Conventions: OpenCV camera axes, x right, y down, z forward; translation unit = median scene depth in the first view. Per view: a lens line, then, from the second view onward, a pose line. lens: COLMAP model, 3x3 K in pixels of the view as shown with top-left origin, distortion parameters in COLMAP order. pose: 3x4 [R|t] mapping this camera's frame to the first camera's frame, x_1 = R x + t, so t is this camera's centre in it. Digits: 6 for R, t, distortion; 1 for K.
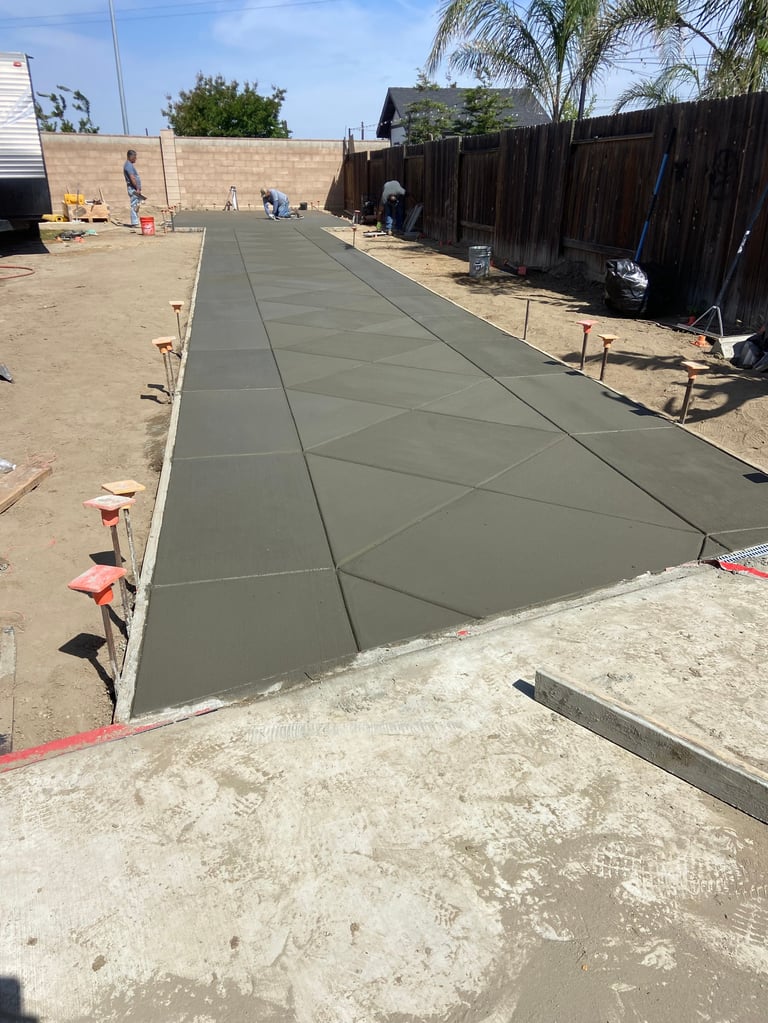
lens RADIAL K [[767.5, 0, 386.2], [0, 767.5, 488.1], [0, 0, 1]] dist [0.119909, -0.139724]
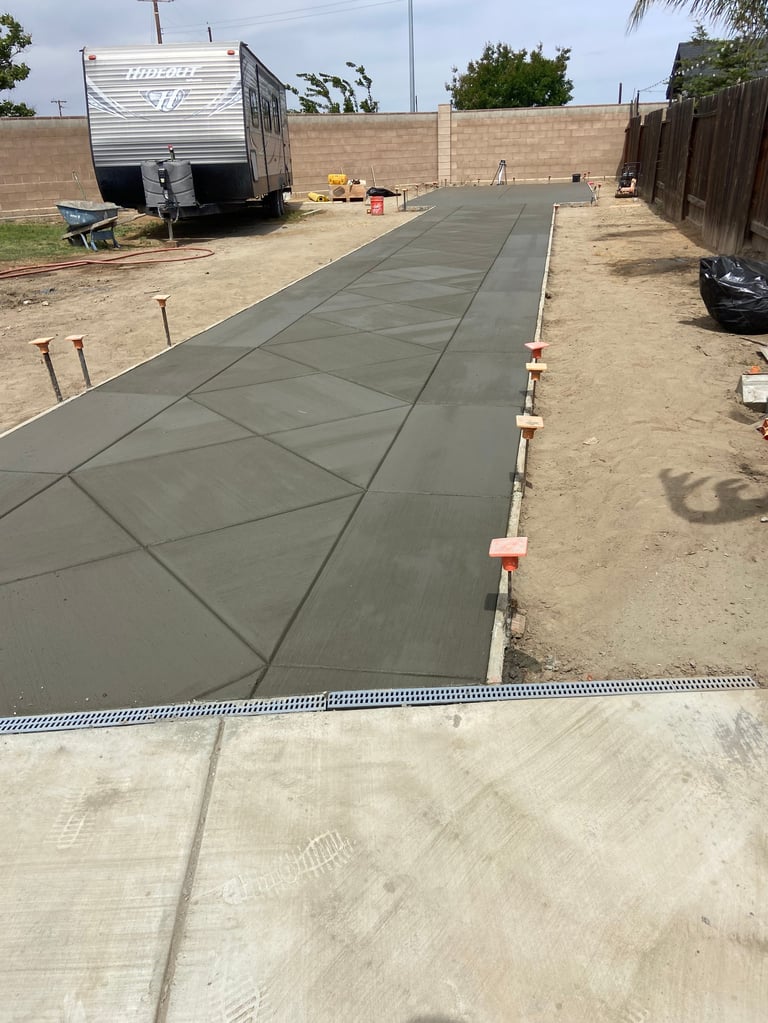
lens RADIAL K [[767.5, 0, 395.6], [0, 767.5, 496.5], [0, 0, 1]] dist [0.119909, -0.139724]
pose [[0.923006, 0.132003, -0.361434, 0.304010], [-0.116408, 0.991092, 0.064694, -0.064954], [0.366754, -0.017639, 0.930151, 0.137463]]
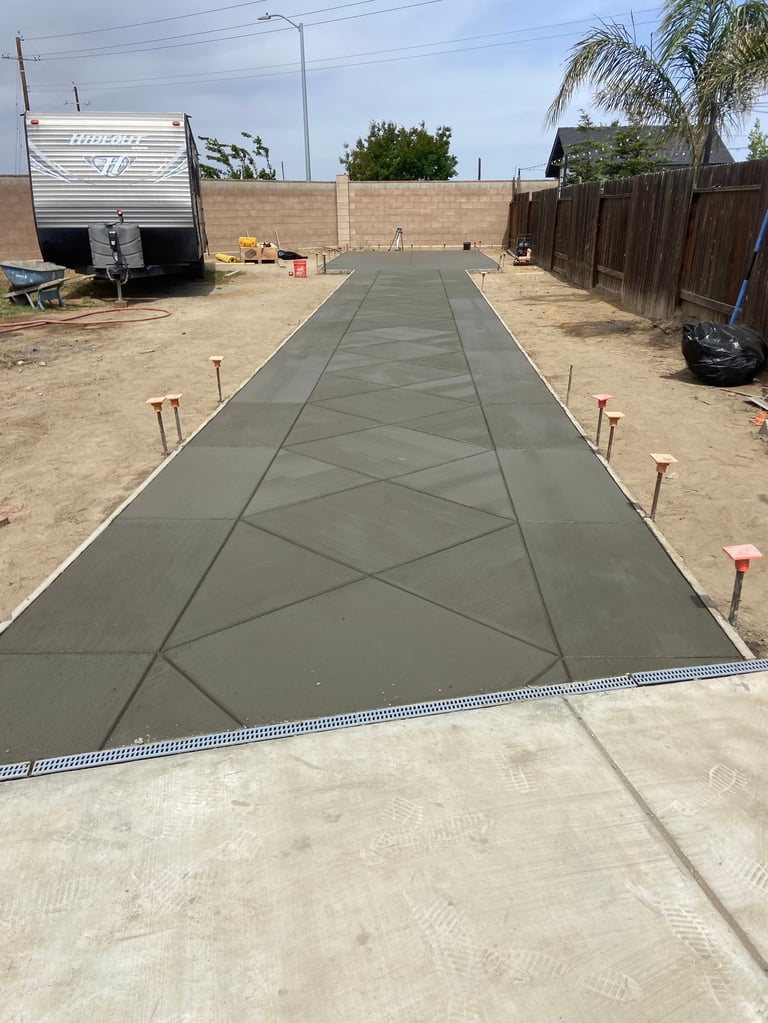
lens RADIAL K [[767.5, 0, 391.8], [0, 767.5, 501.3], [0, 0, 1]] dist [0.119909, -0.139724]
pose [[0.973083, 0.076626, -0.217341, 0.156997], [-0.081572, 0.996571, -0.013864, -0.037383], [0.215533, 0.031220, 0.975997, 0.022570]]
